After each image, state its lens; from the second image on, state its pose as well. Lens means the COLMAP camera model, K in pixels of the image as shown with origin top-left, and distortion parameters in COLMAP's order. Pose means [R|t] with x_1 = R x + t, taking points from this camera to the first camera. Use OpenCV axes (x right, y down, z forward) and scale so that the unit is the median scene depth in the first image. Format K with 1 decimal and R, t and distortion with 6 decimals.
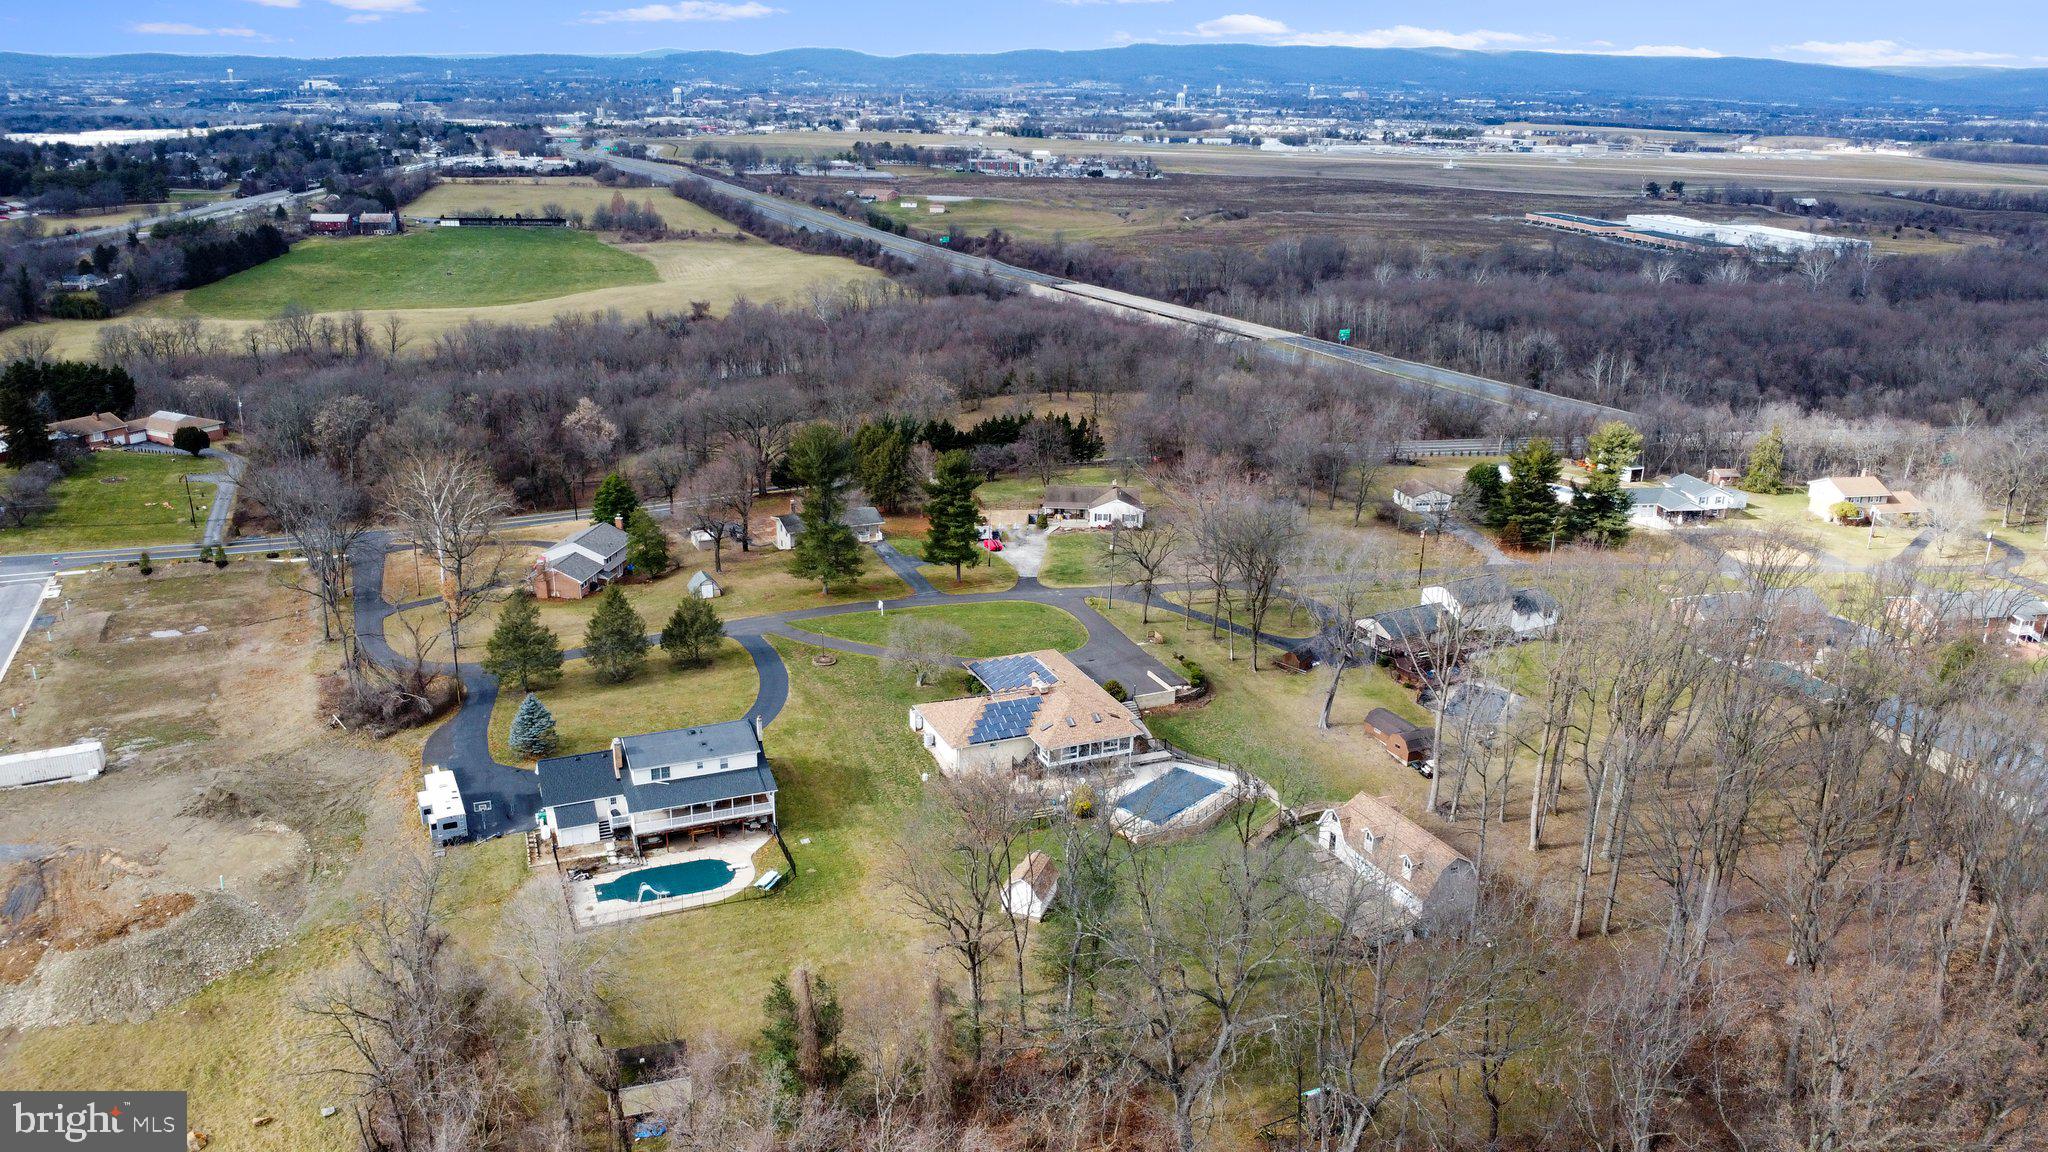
lens RADIAL K [[1487.1, 0, 1024.0], [0, 1487.1, 576.0], [0, 0, 1]] dist [-0.015606, -0.025505]
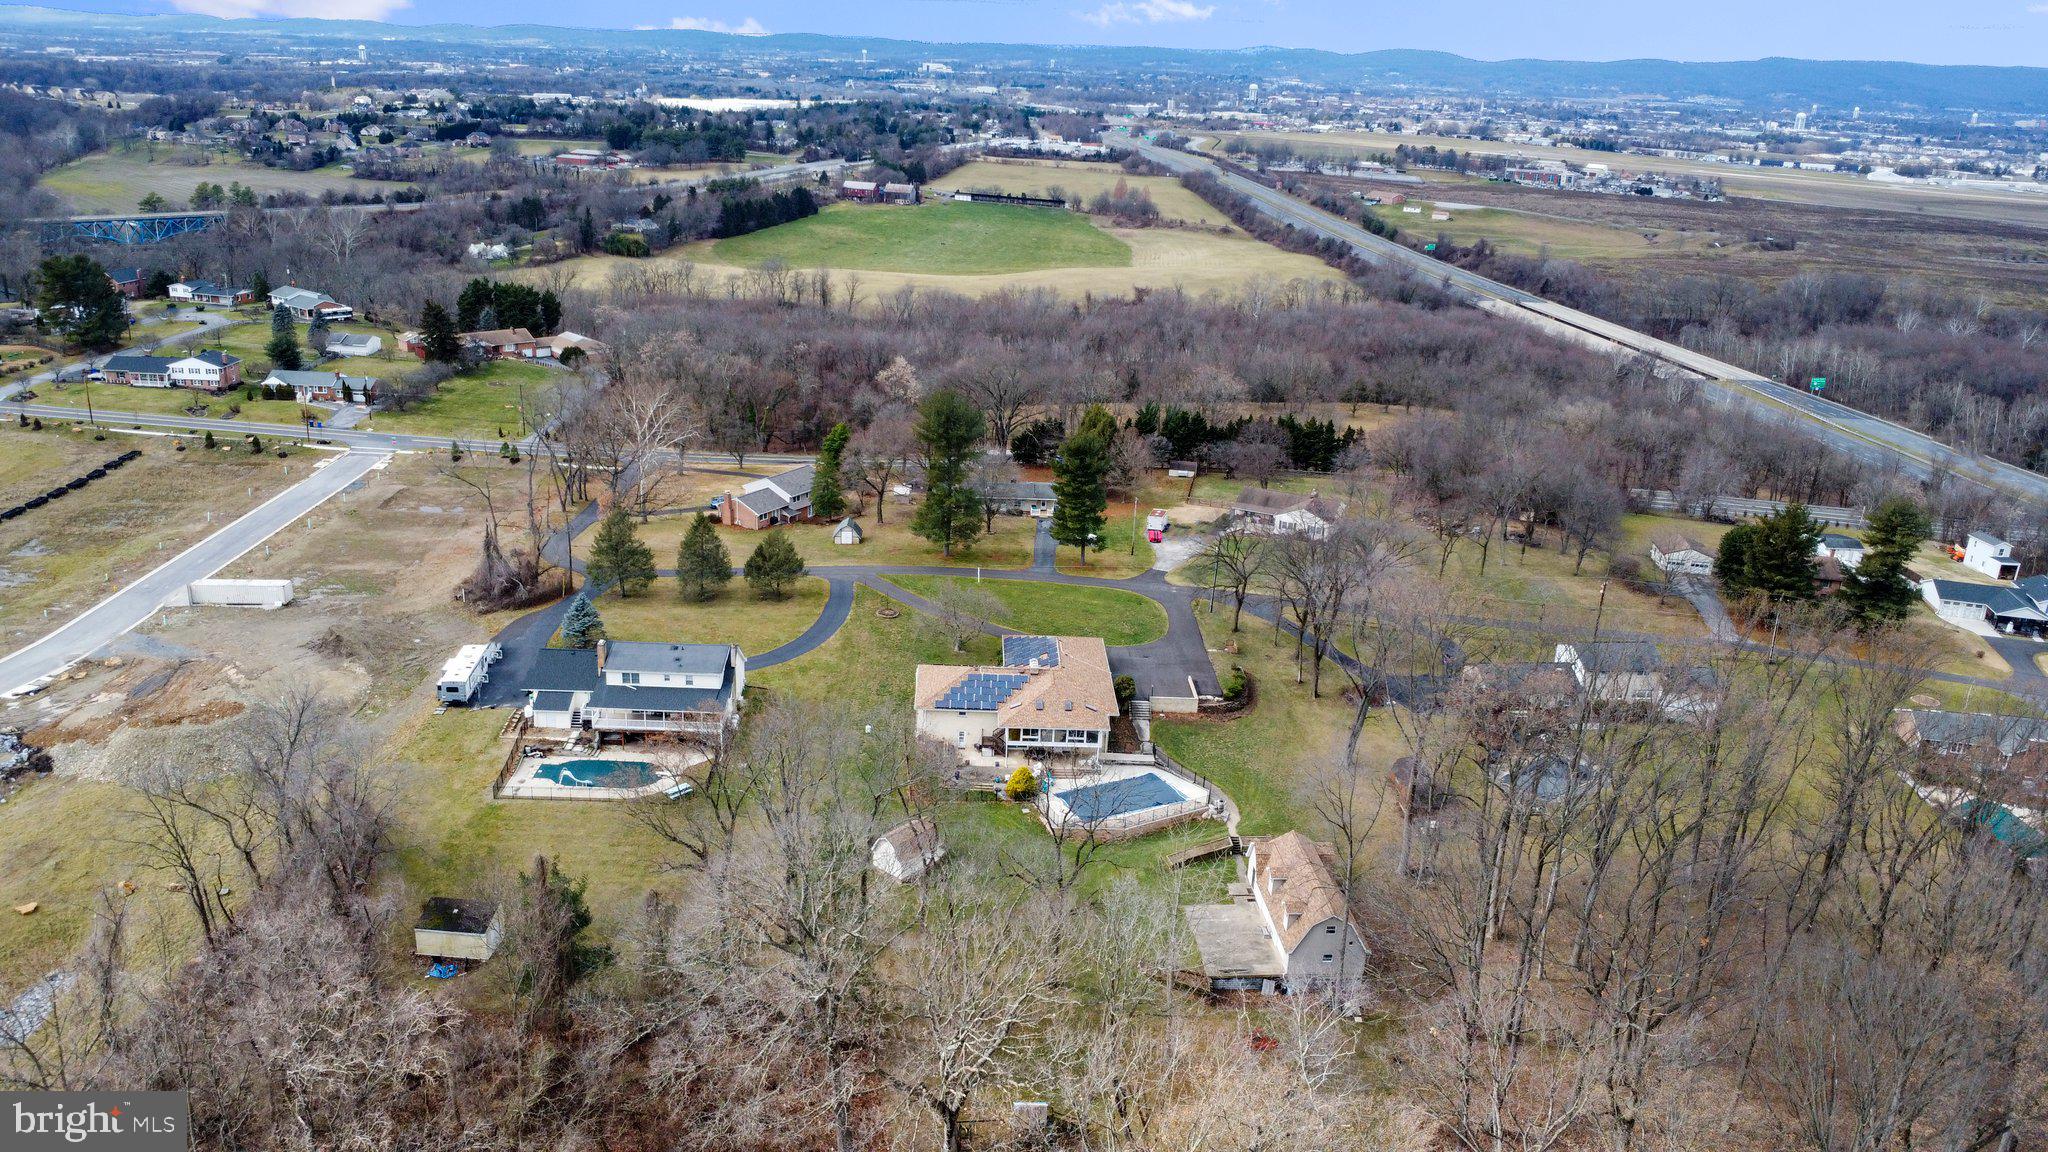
lens RADIAL K [[1487.1, 0, 1024.0], [0, 1487.1, 576.0], [0, 0, 1]] dist [-0.015606, -0.025505]
pose [[0.927958, 0.147180, -0.342392, 0.064536], [-0.147084, 0.988772, 0.026403, -0.002172], [0.342434, 0.025859, 0.939186, 0.011662]]
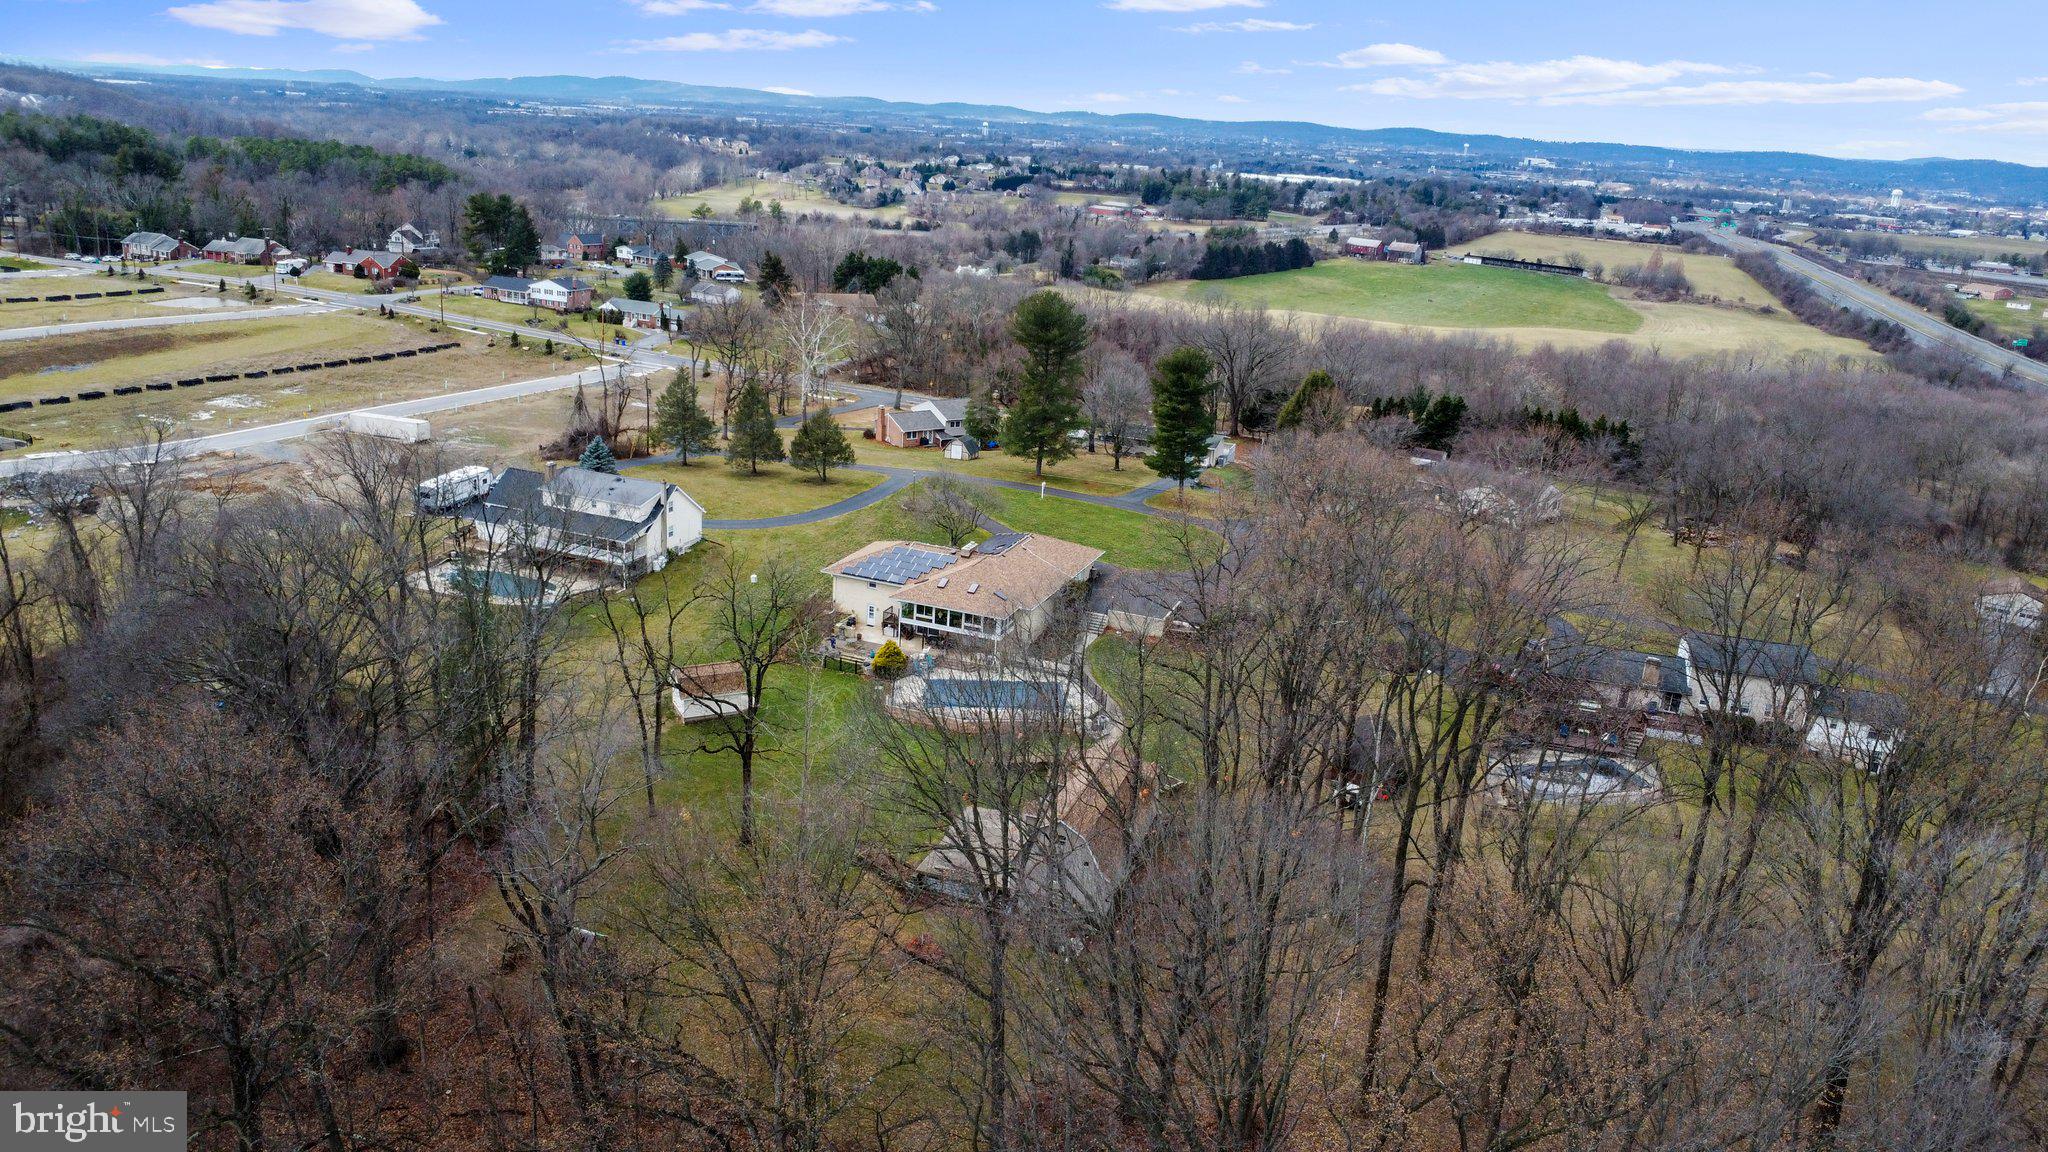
lens RADIAL K [[1487.1, 0, 1024.0], [0, 1487.1, 576.0], [0, 0, 1]] dist [-0.015606, -0.025505]
pose [[0.715204, 0.234312, -0.658469, 0.117665], [-0.272799, 0.960987, 0.045657, 0.007672], [0.643479, 0.146976, 0.751221, 0.070040]]
